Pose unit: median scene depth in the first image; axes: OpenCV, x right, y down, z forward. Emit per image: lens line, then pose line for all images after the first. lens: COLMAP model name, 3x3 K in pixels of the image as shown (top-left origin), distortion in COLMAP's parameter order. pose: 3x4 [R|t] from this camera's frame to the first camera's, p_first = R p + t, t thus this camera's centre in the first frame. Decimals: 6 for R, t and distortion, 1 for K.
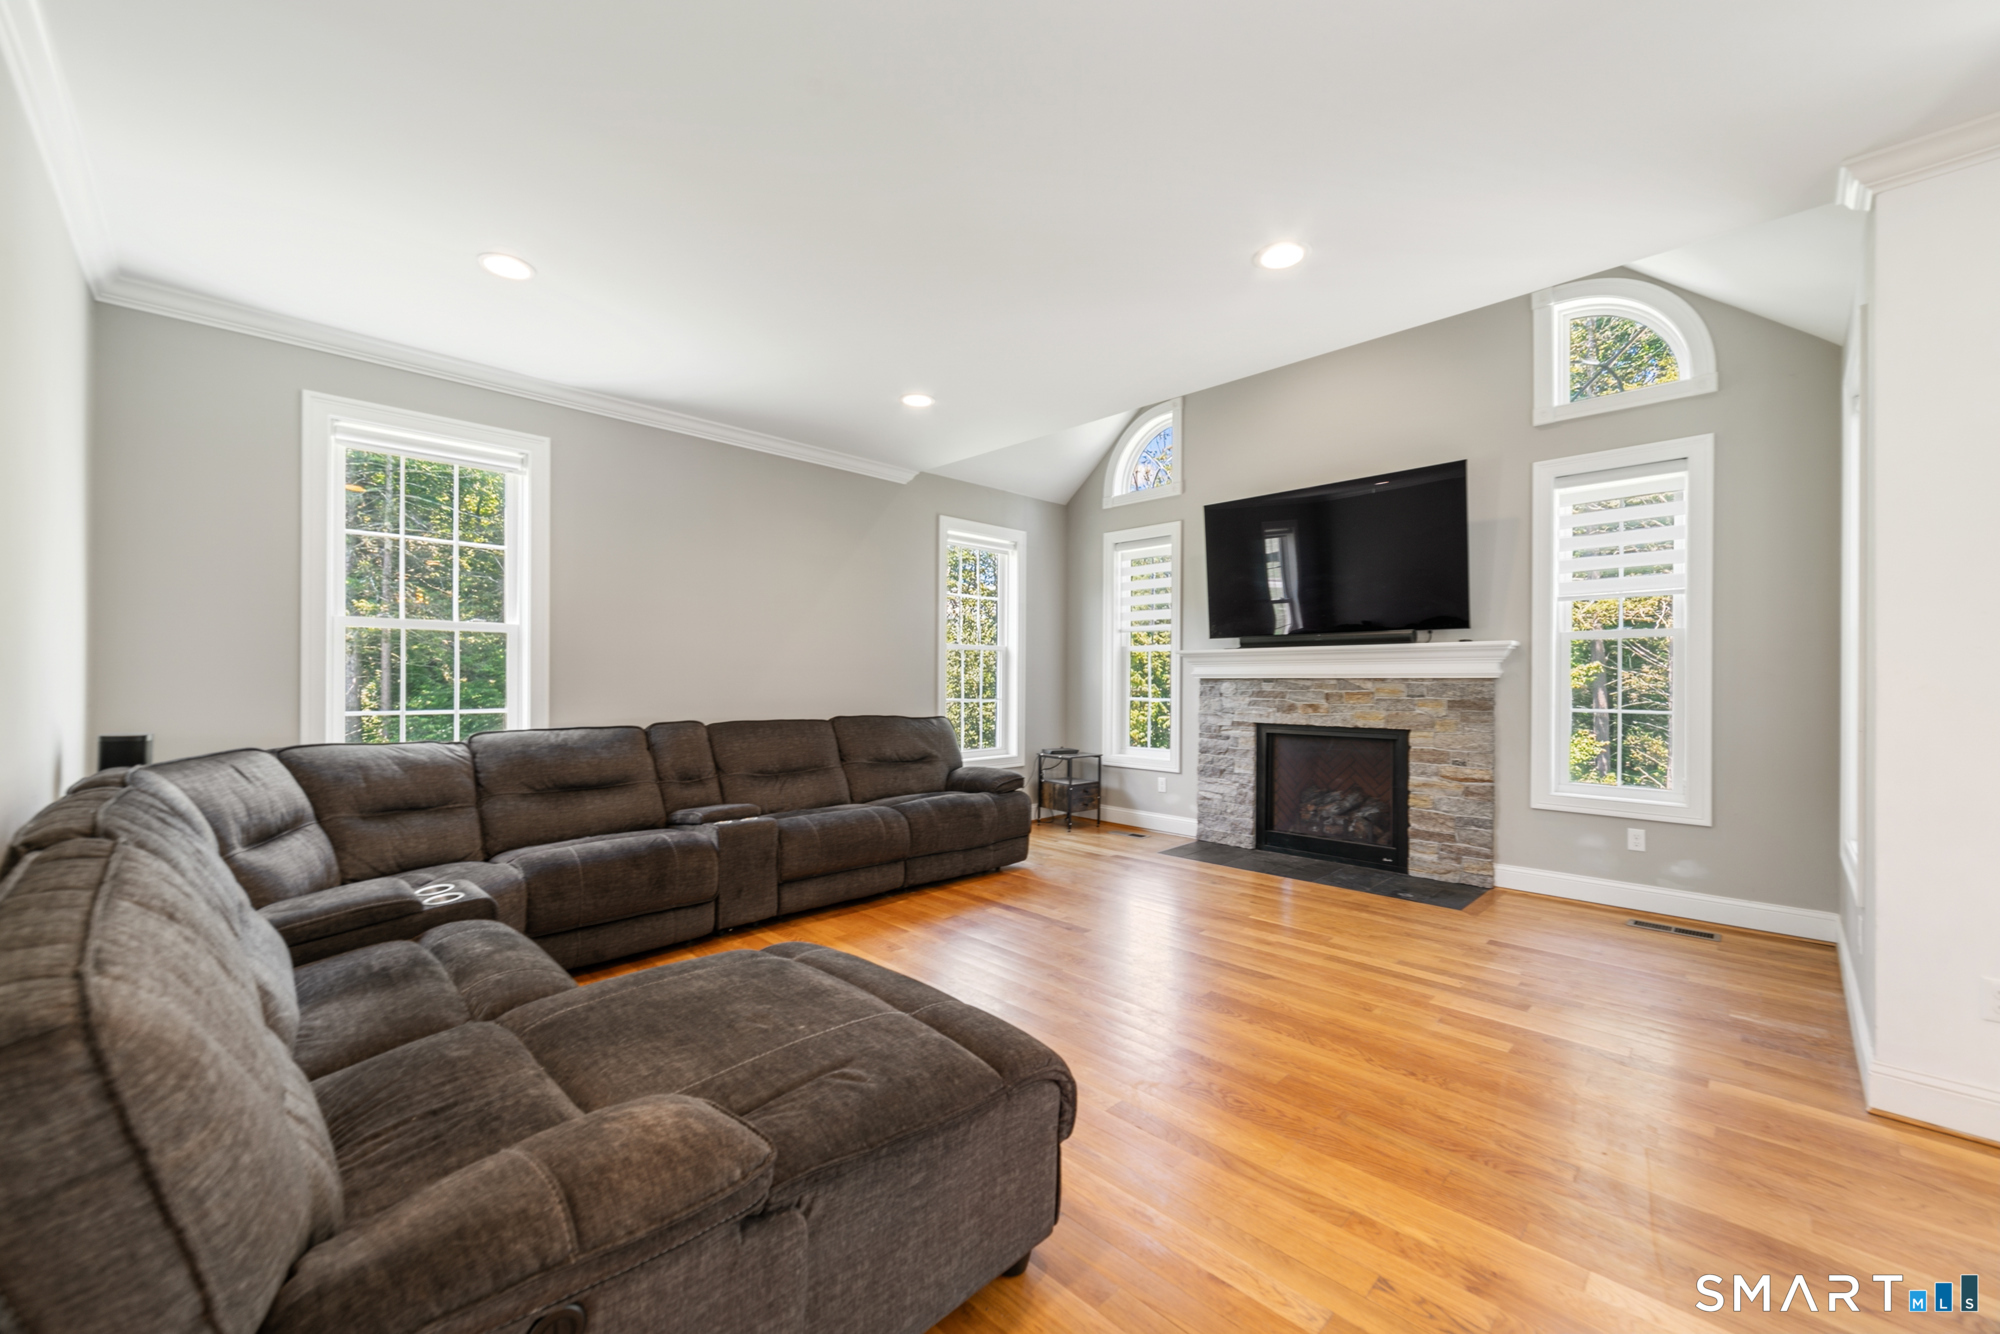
lens RADIAL K [[787.8, 0, 1008.1], [0, 787.8, 675.8], [0, 0, 1]] dist [-0.001196, -0.000139]
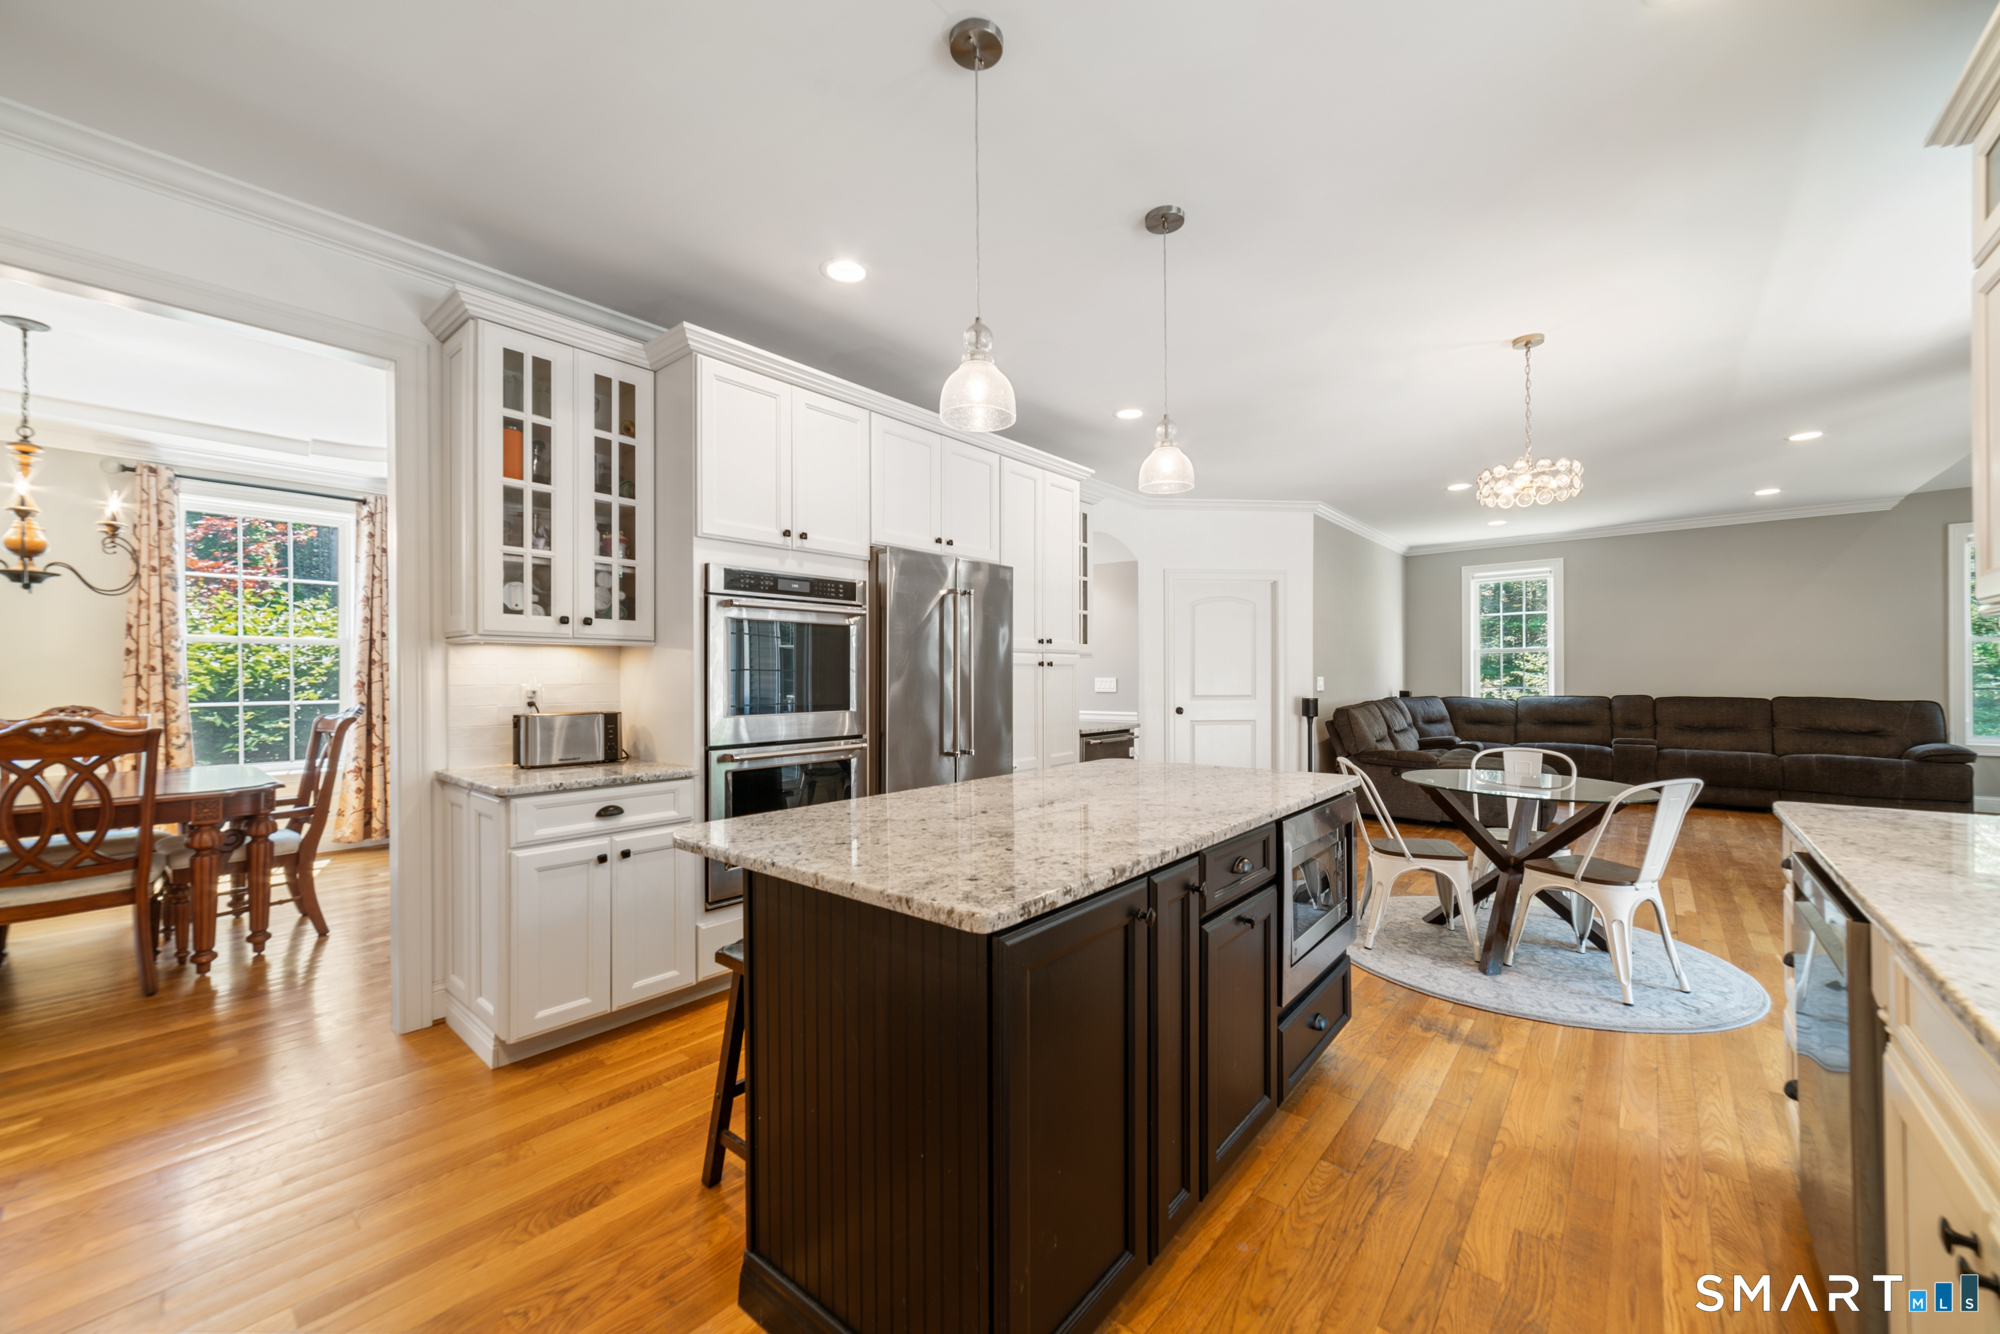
lens RADIAL K [[787.8, 0, 1008.1], [0, 787.8, 675.8], [0, 0, 1]] dist [-0.001196, -0.000139]
pose [[0.103639, 0.000193, -0.994615, 1.465050], [0.018771, 0.999822, 0.002150, -0.021374], [0.994438, -0.018892, 0.103617, -0.753349]]
